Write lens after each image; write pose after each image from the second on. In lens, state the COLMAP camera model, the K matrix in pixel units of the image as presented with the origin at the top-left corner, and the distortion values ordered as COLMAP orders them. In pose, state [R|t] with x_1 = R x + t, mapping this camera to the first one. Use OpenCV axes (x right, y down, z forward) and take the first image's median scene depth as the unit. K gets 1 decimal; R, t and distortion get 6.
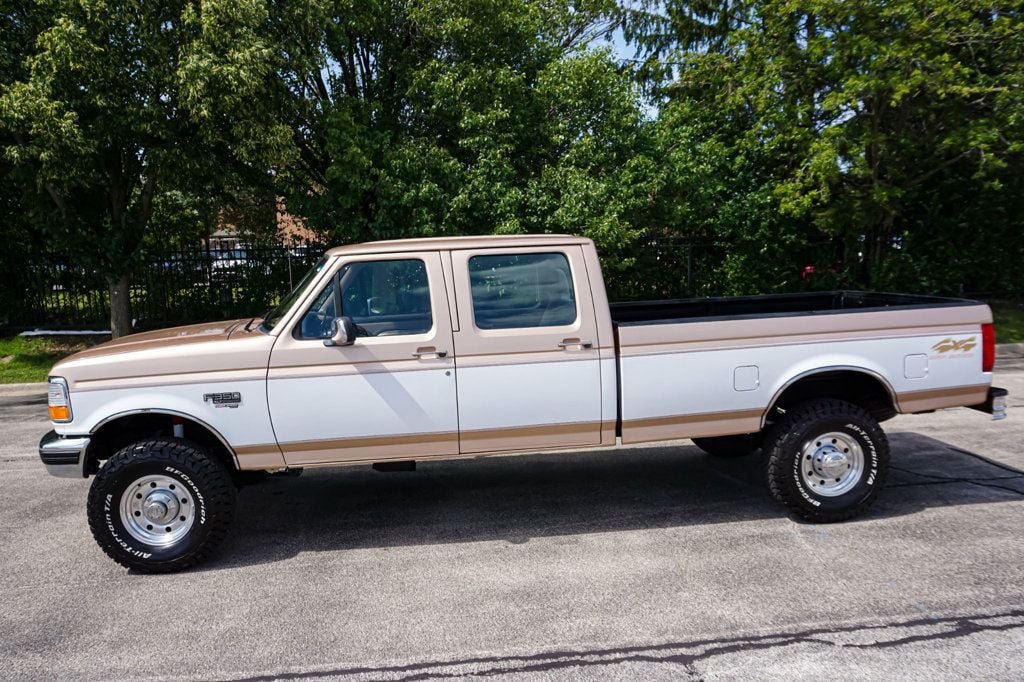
lens RADIAL K [[734.7, 0, 512.0], [0, 734.7, 341.0], [0, 0, 1]] dist [-0.042969, 0.033361]
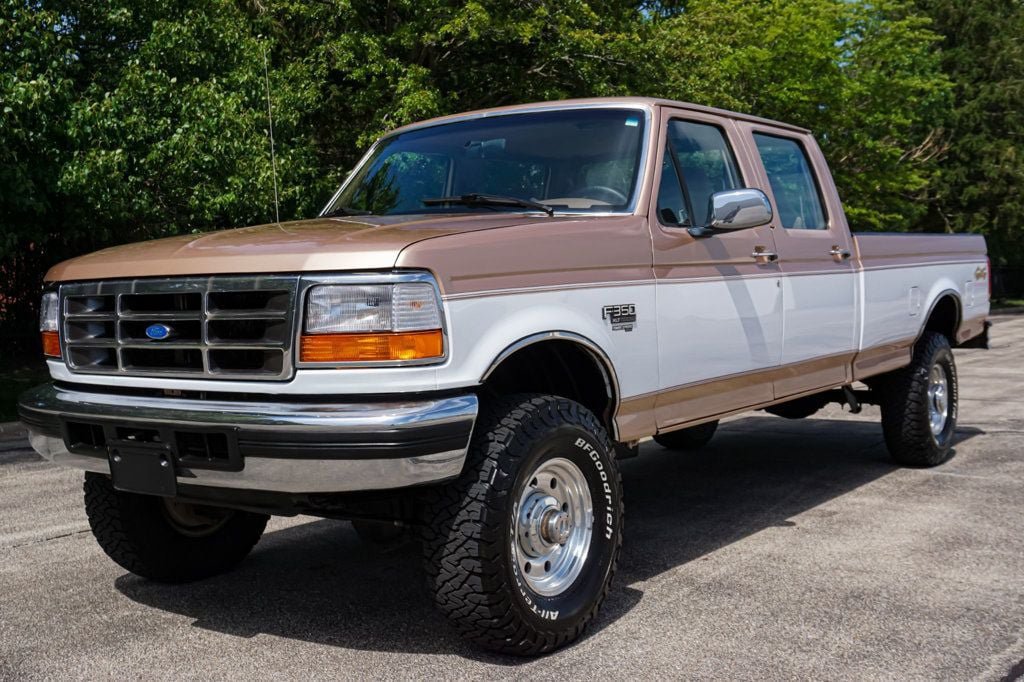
lens RADIAL K [[1183.5, 0, 512.0], [0, 1183.5, 341.0], [0, 0, 1]] dist [0.007167, 0.005831]
pose [[0.666529, -0.019385, 0.745227, -1.109120], [0.085132, 0.995101, -0.050256, 0.133660], [-0.740602, 0.096940, 0.664914, 0.418767]]
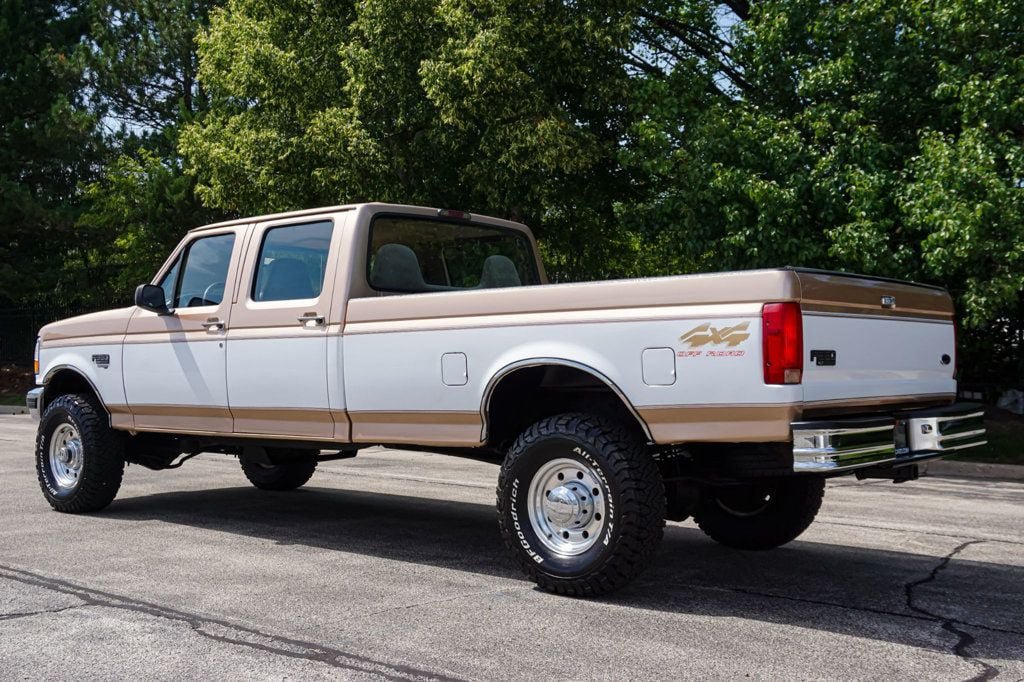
lens RADIAL K [[1153.0, 0, 512.0], [0, 1153.0, 341.0], [0, 0, 1]] dist [-0.002594, 0.017356]
pose [[0.694860, 0.024220, -0.718737, 1.258498], [-0.105977, 0.991970, -0.069029, 0.101633], [0.711293, 0.124135, 0.691847, 0.210959]]
